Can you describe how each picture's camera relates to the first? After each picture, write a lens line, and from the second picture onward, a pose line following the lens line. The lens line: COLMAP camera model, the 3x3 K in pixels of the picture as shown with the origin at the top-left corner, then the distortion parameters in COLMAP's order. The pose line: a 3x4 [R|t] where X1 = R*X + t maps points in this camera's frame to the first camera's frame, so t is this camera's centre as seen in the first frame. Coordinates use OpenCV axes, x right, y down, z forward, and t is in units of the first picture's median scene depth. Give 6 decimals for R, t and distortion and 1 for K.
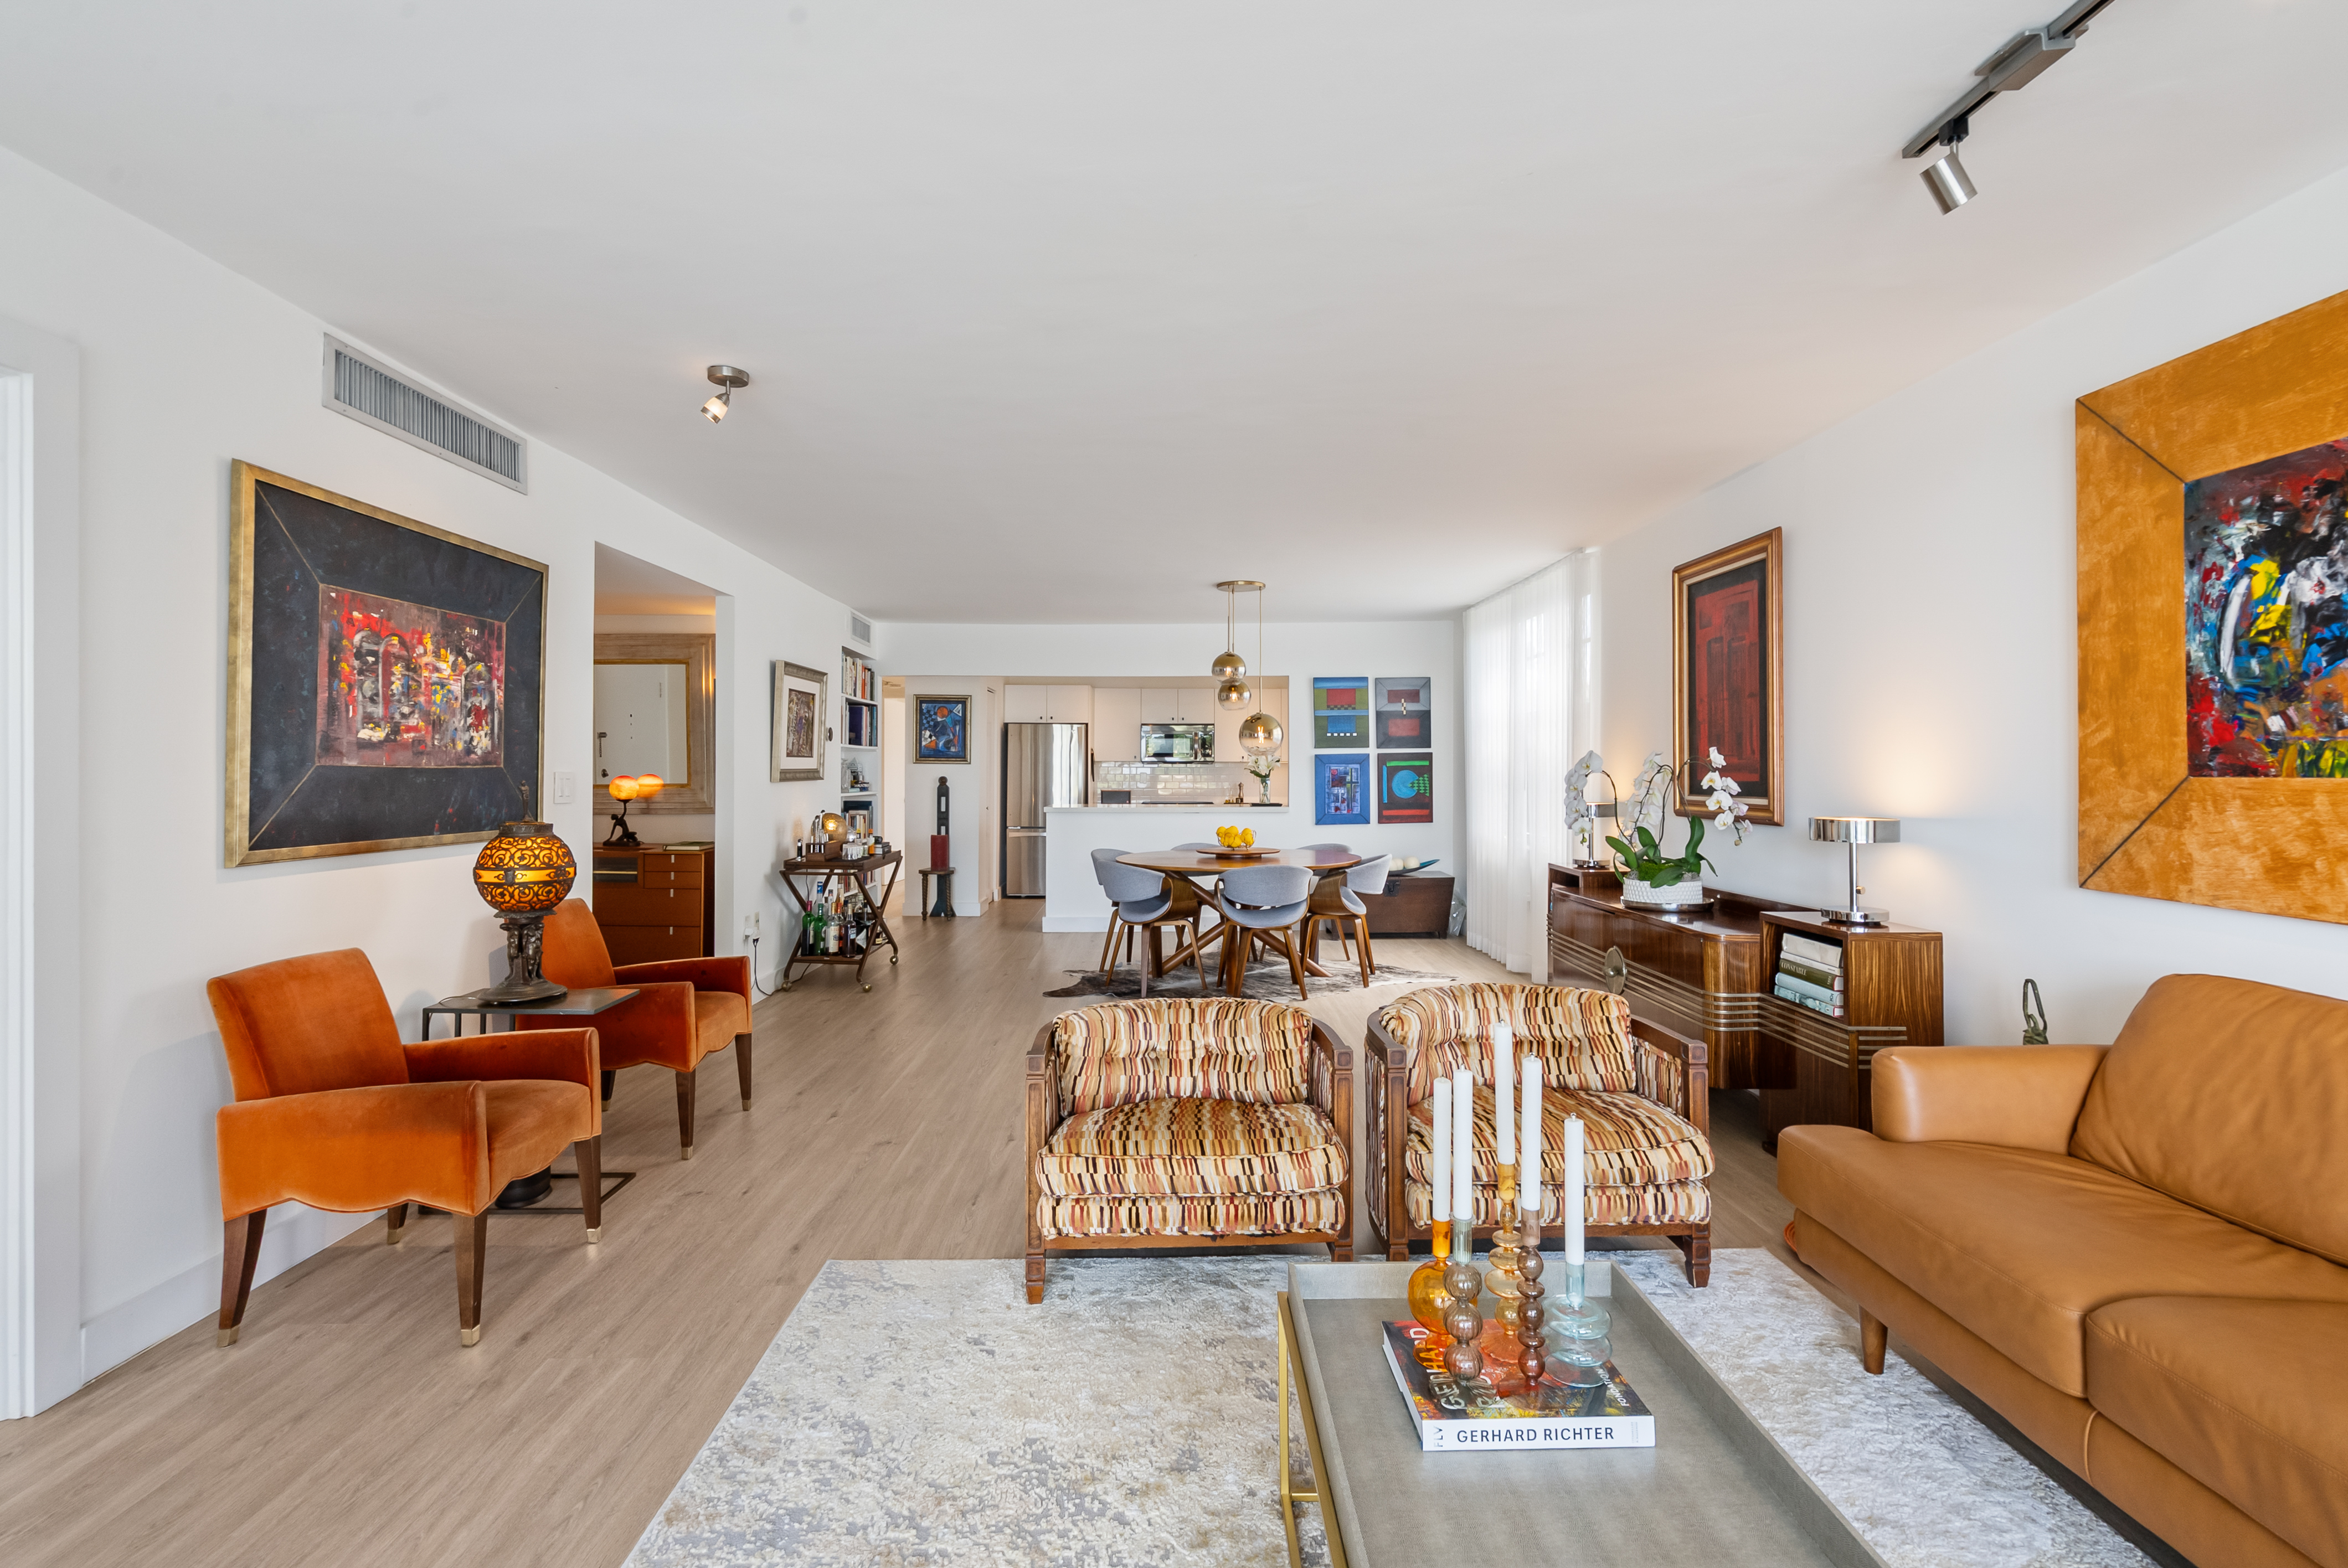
lens RADIAL K [[1071.8, 0, 1176.7], [0, 1071.8, 770.6], [0, 0, 1]] dist [-0.006187, 0.002973]
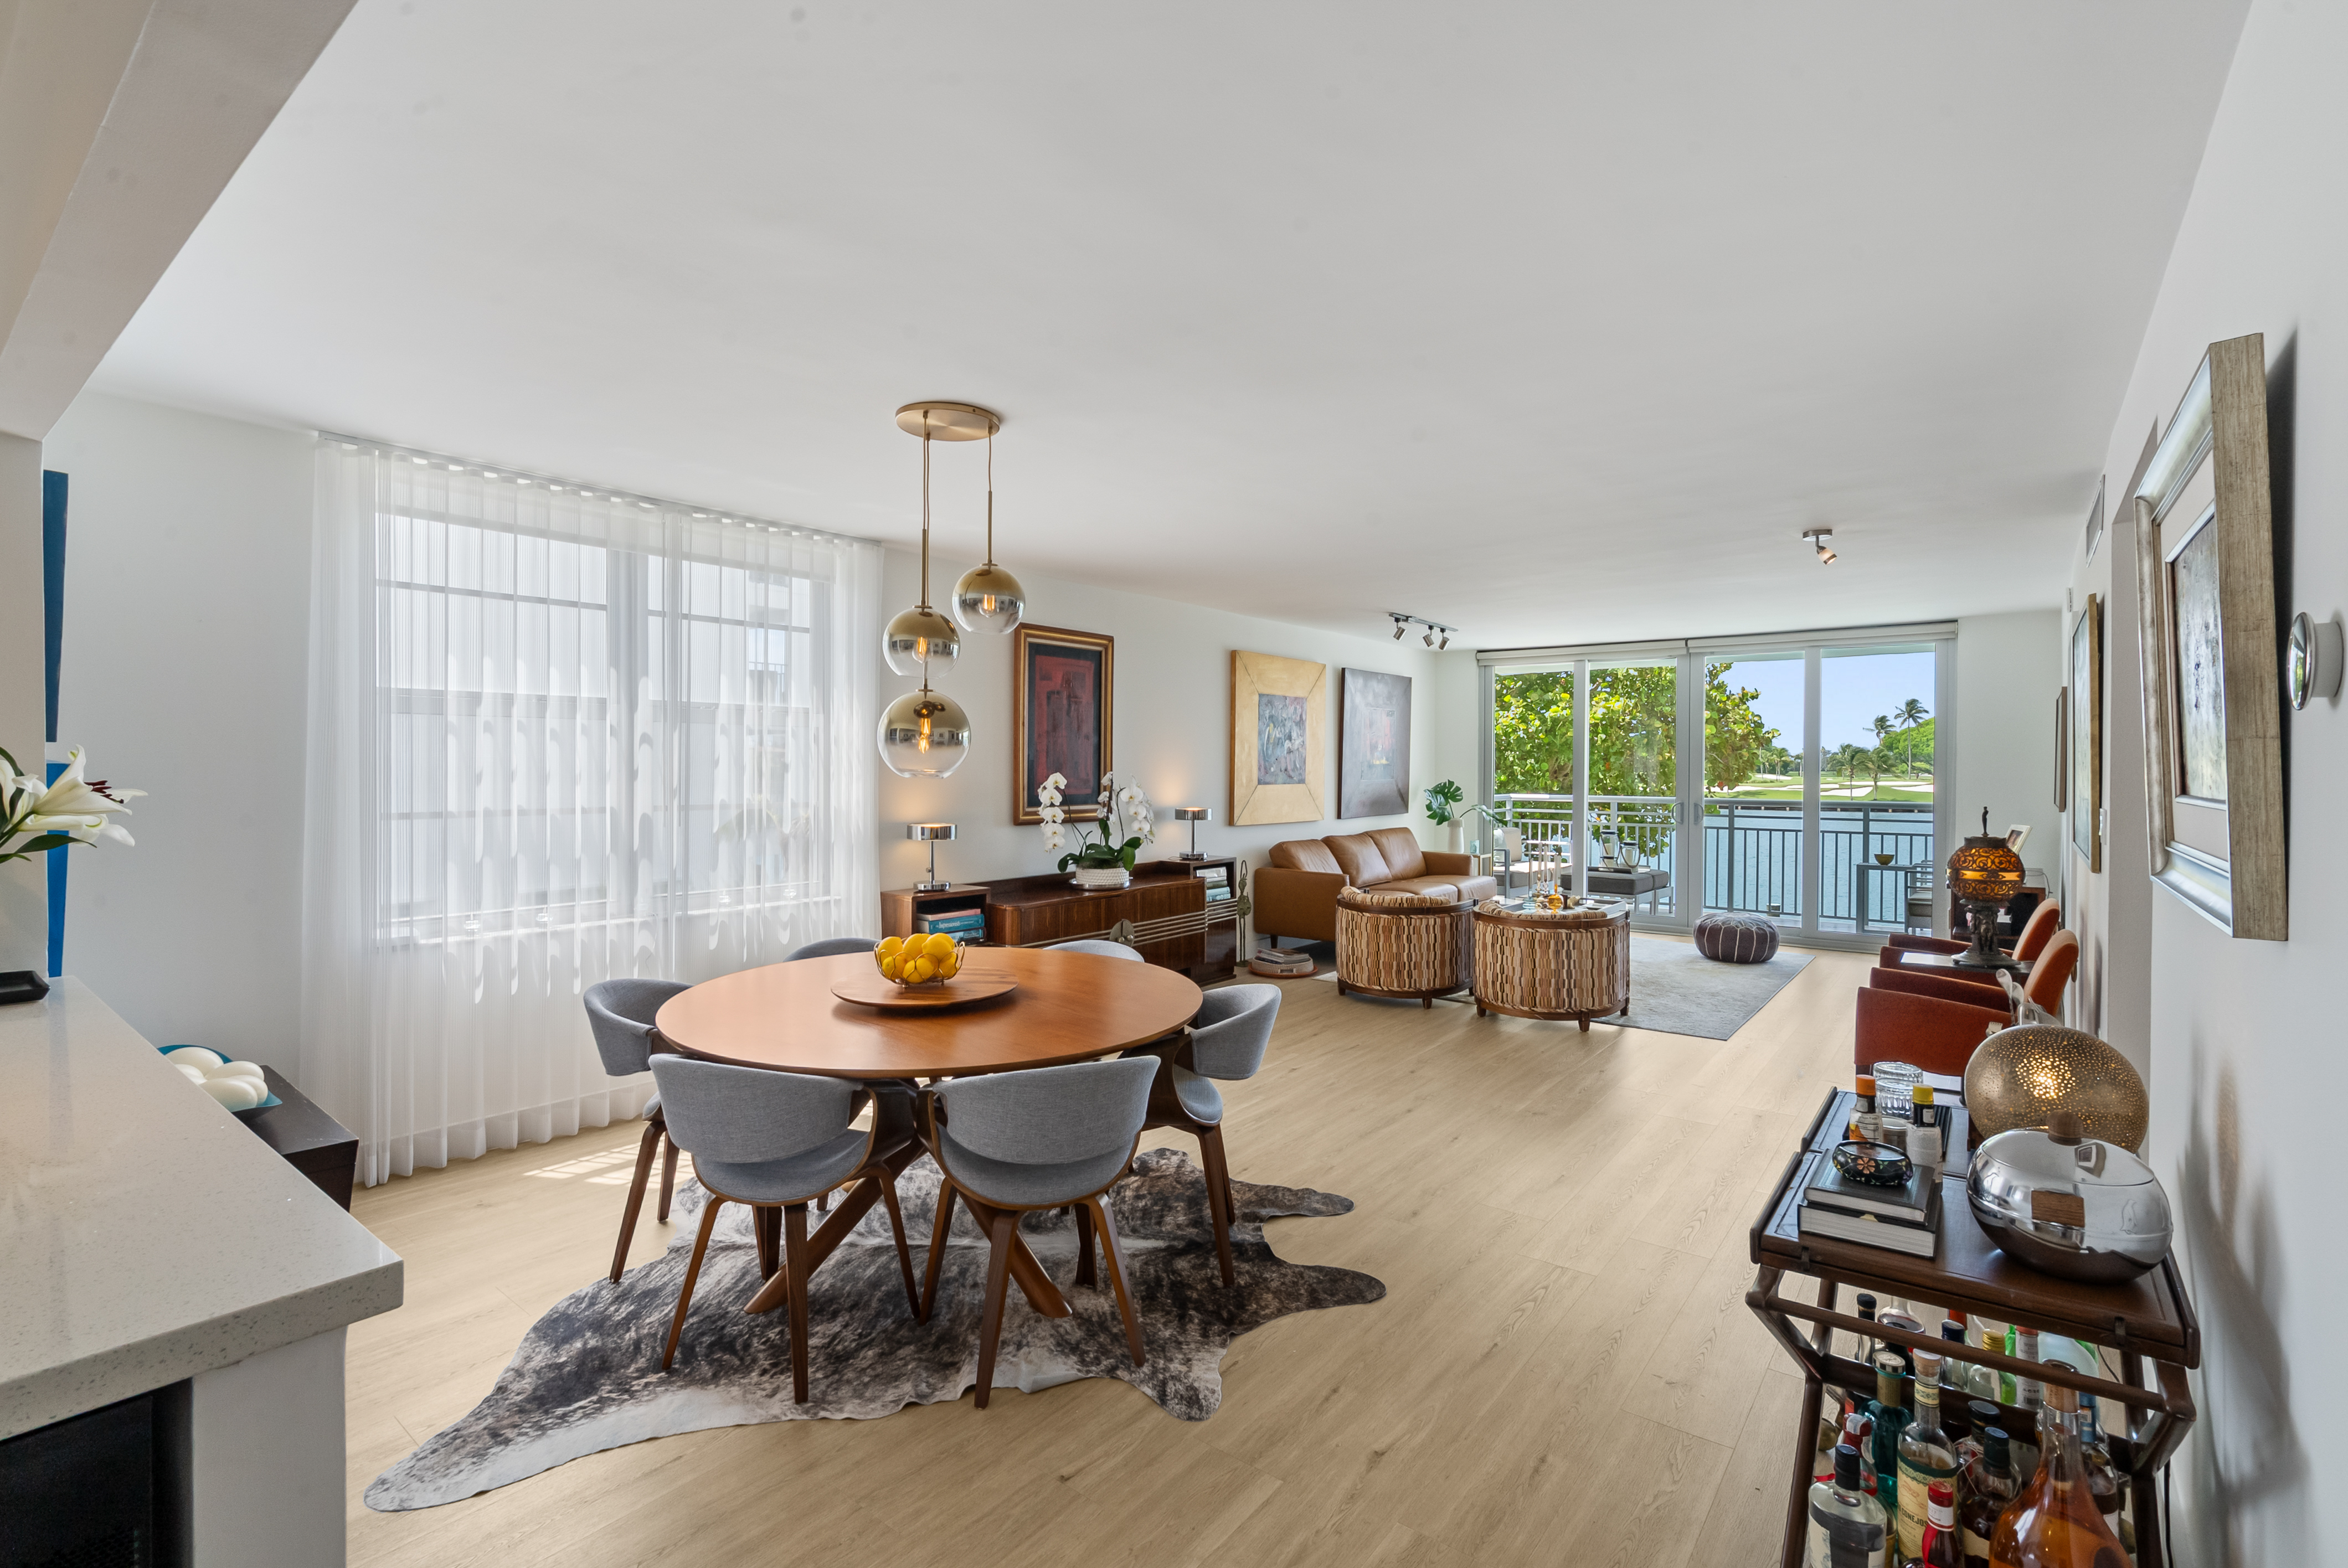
lens RADIAL K [[1071.8, 0, 1188.0], [0, 1071.8, 770.2], [0, 0, 1]] dist [-0.006187, 0.002973]
pose [[-0.776272, -0.001739, 0.630396, -0.864378], [0.000389, 0.999995, 0.003238, -0.047888], [-0.630398, 0.002759, -0.776267, 3.435064]]
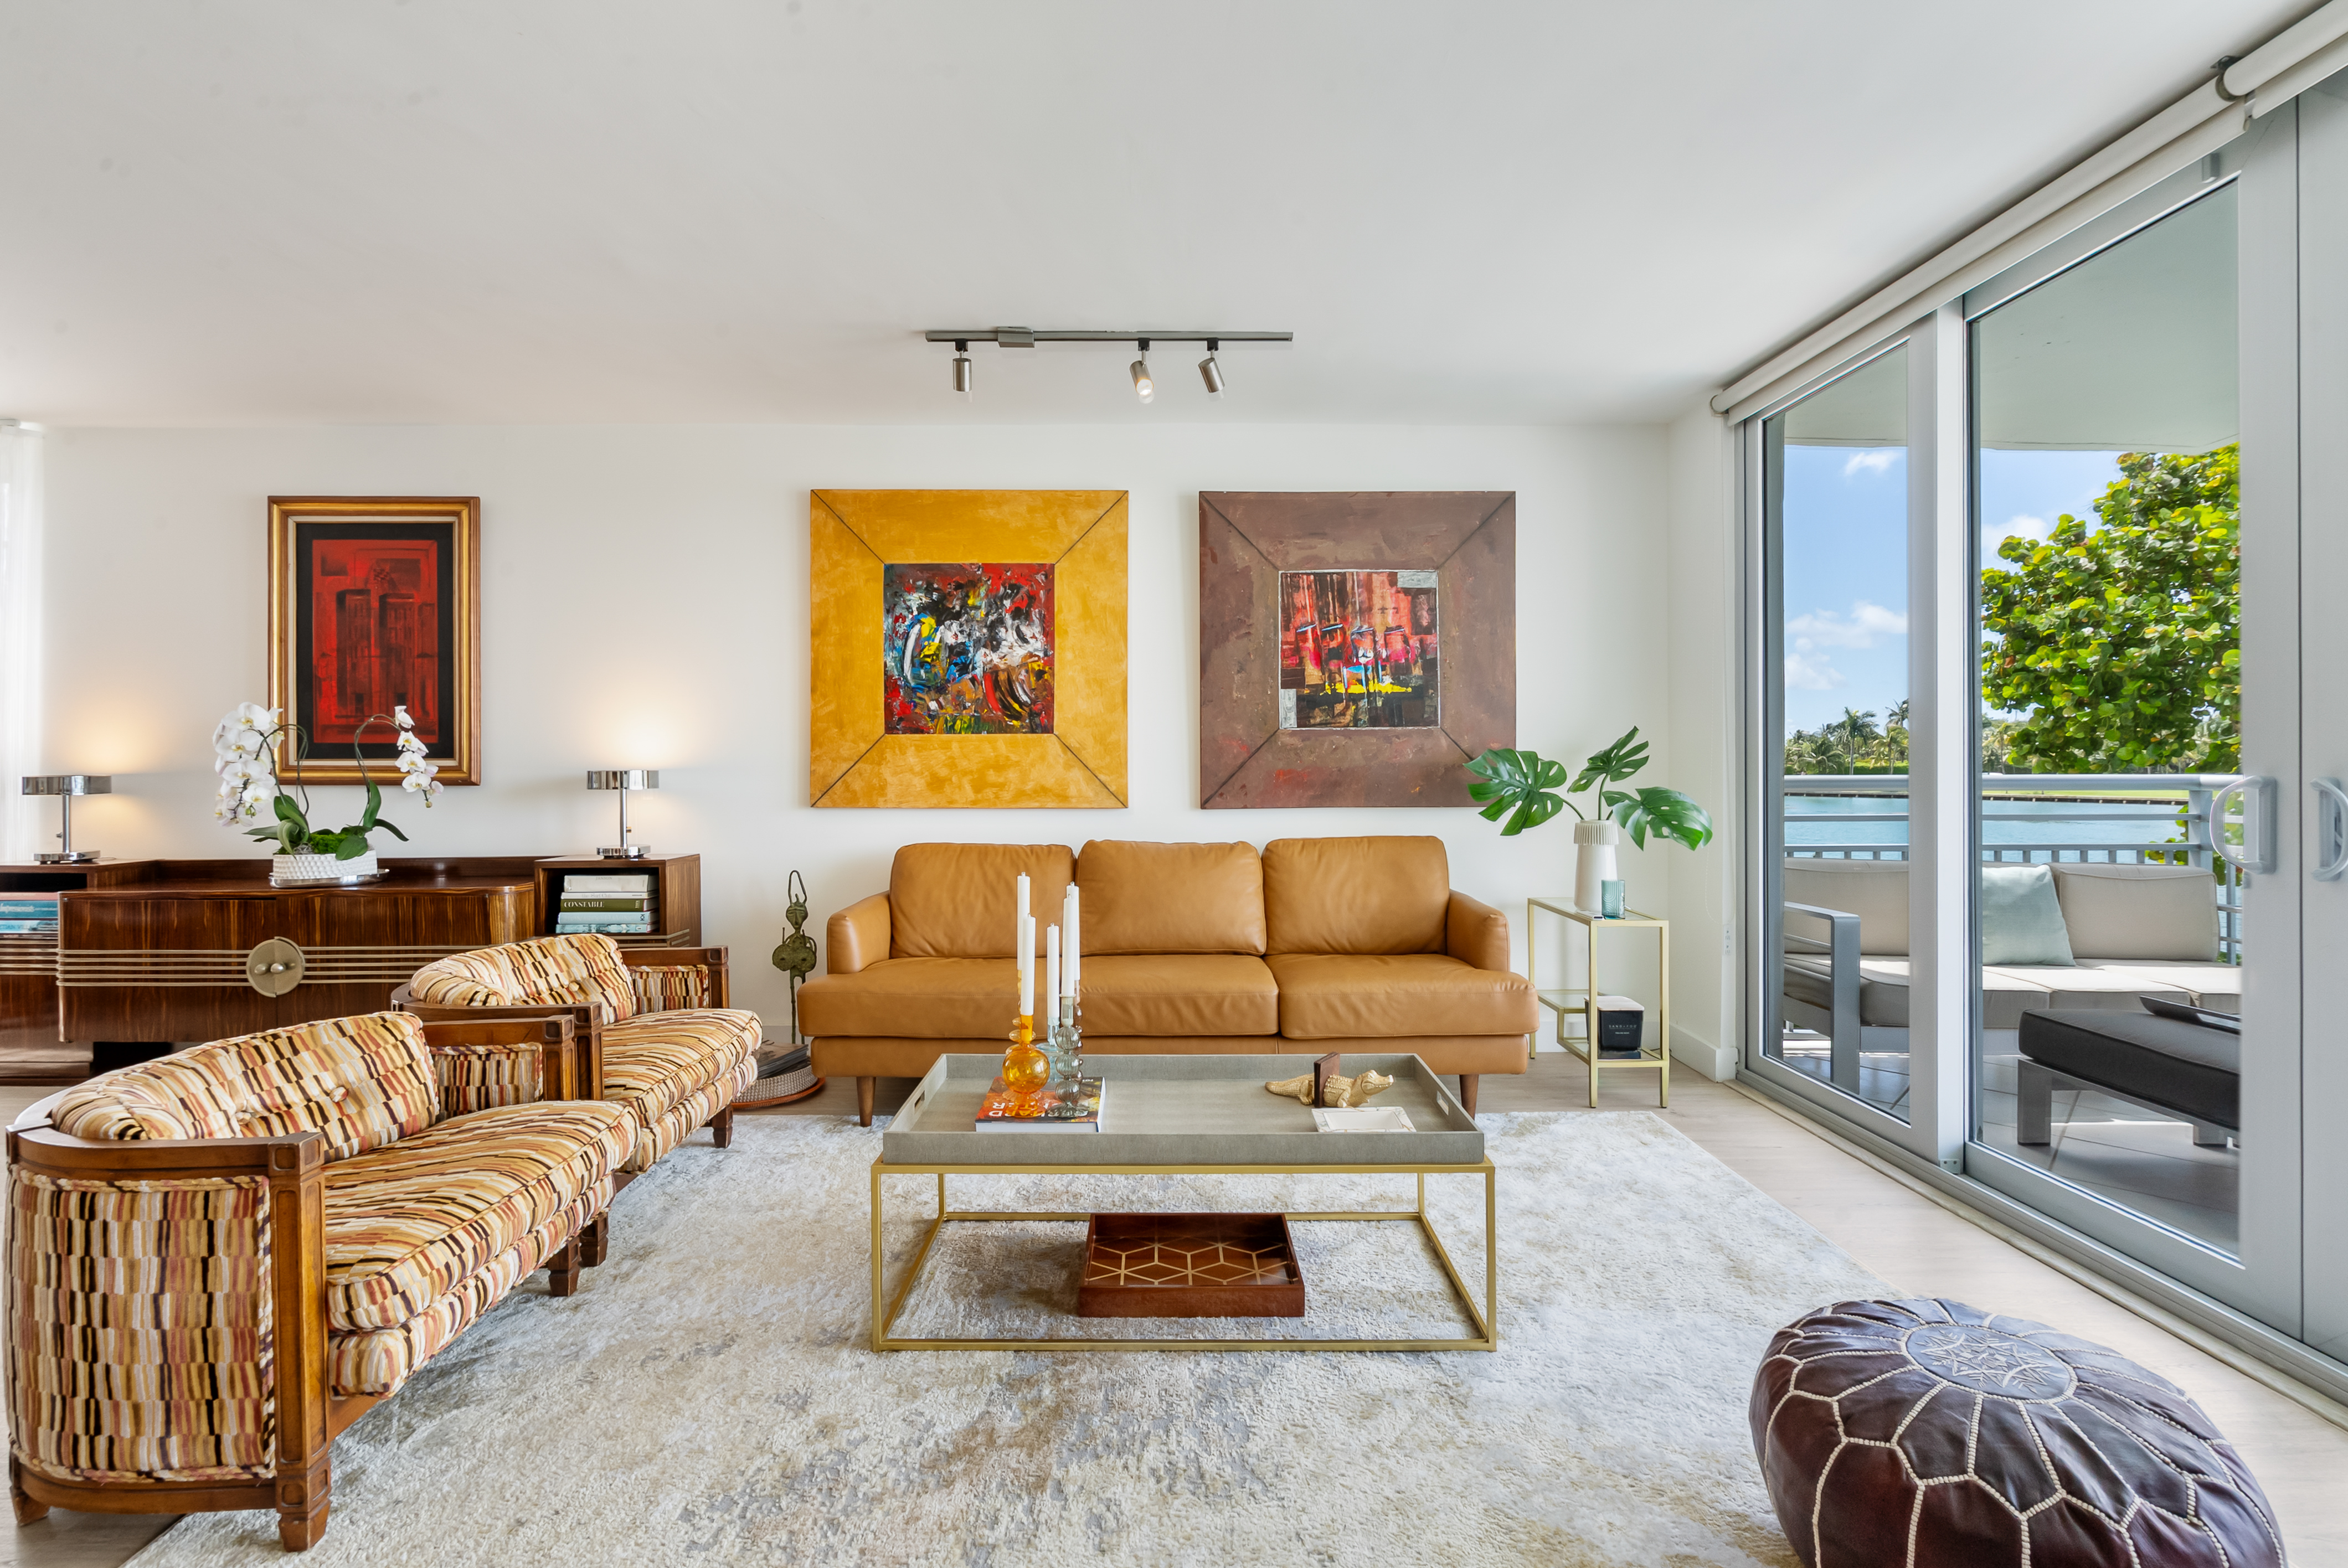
lens RADIAL K [[1071.8, 0, 1174.6], [0, 1071.8, 772.4], [0, 0, 1]] dist [-0.006187, 0.002973]
pose [[-0.001250, -0.005234, 0.999986, -0.745802], [0.003554, 0.999980, 0.005239, 0.056859], [-0.999993, 0.003560, -0.001232, 0.509214]]
